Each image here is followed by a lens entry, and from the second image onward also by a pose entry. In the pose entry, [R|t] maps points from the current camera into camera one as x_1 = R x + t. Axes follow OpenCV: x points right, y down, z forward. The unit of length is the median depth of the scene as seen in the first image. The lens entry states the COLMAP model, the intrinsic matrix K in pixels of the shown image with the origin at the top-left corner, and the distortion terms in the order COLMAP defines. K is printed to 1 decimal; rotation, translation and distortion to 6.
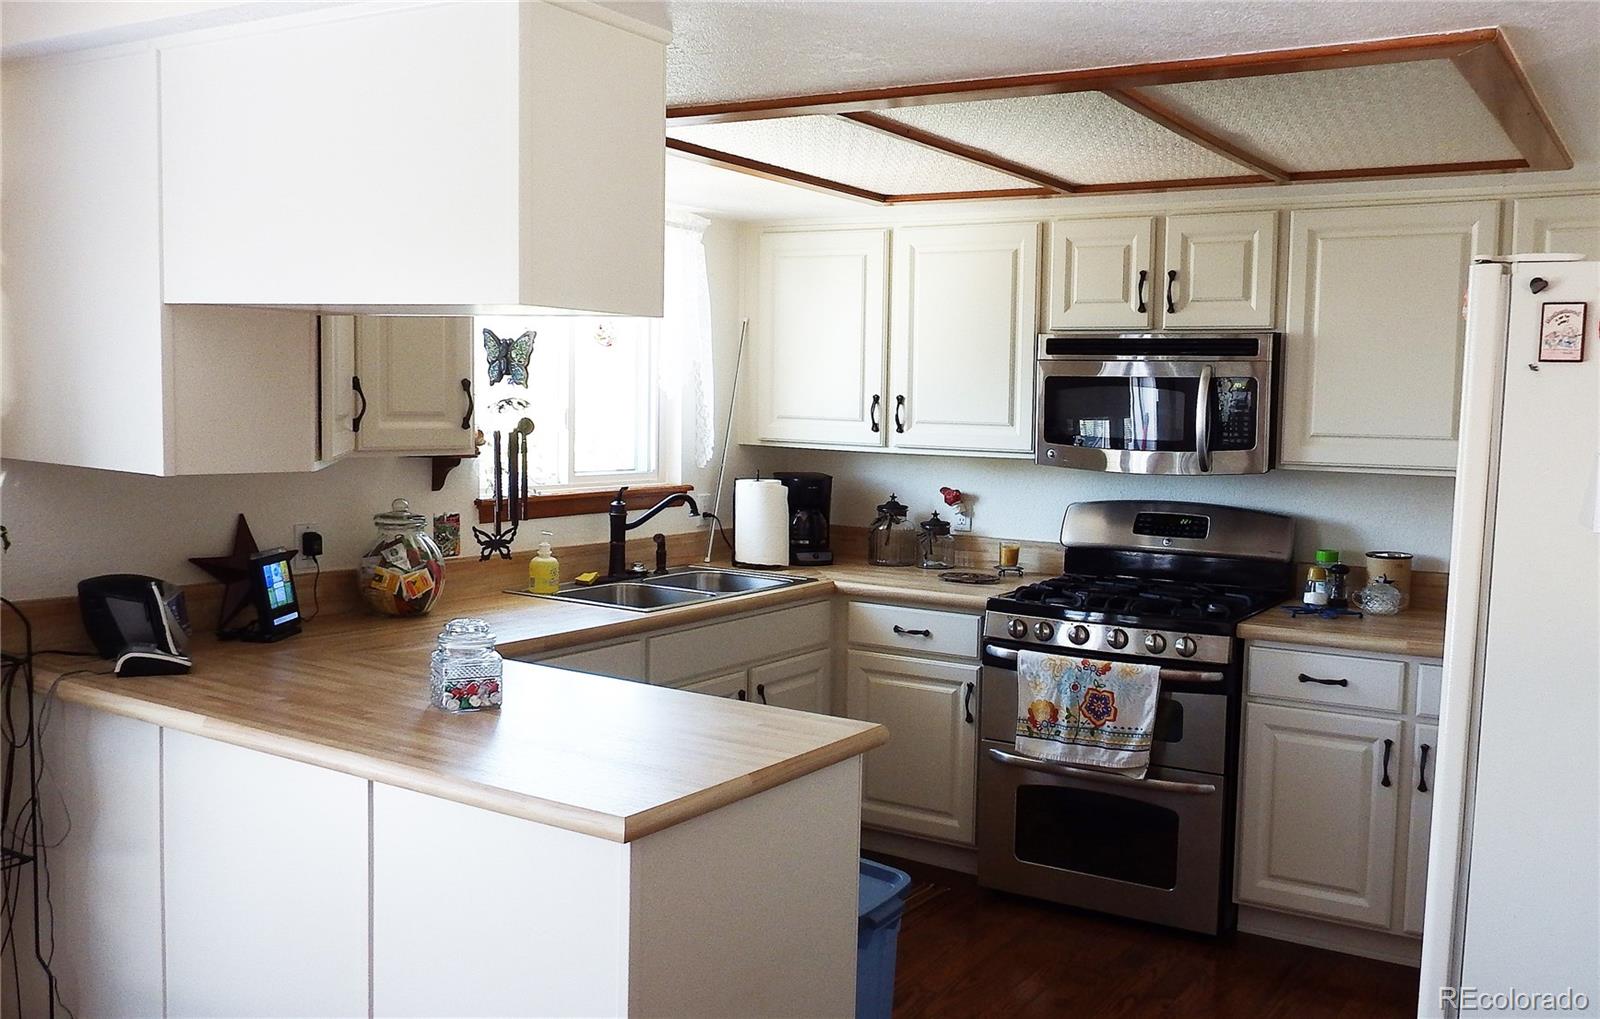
lens RADIAL K [[1279.4, 0, 800.0], [0, 1279.4, 509.5], [0, 0, 1]] dist [0.116314, 0.002056]
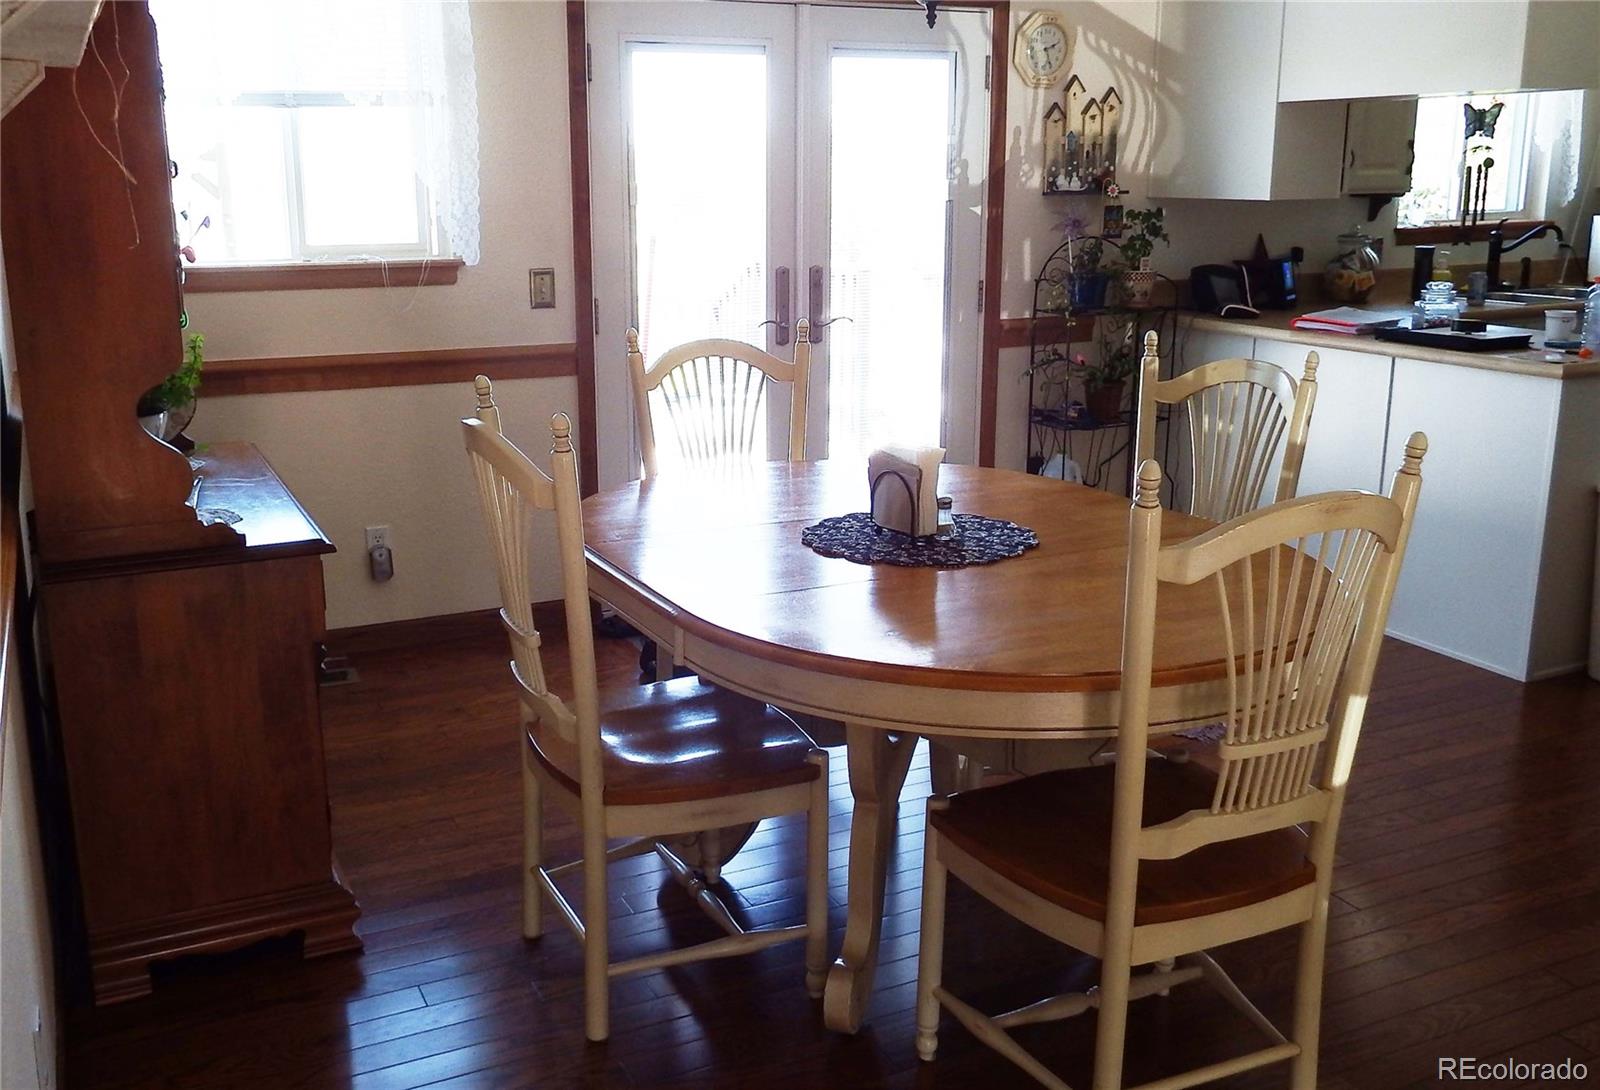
lens RADIAL K [[1464.2, 0, 800.0], [0, 1464.2, 545.0], [0, 0, 1]] dist [0.005490, 0.001204]
pose [[0.883501, 0.078283, -0.461842, -0.063830], [-0.007746, 0.988244, 0.152690, 0.109175], [0.468366, -0.131324, 0.873720, -0.879173]]
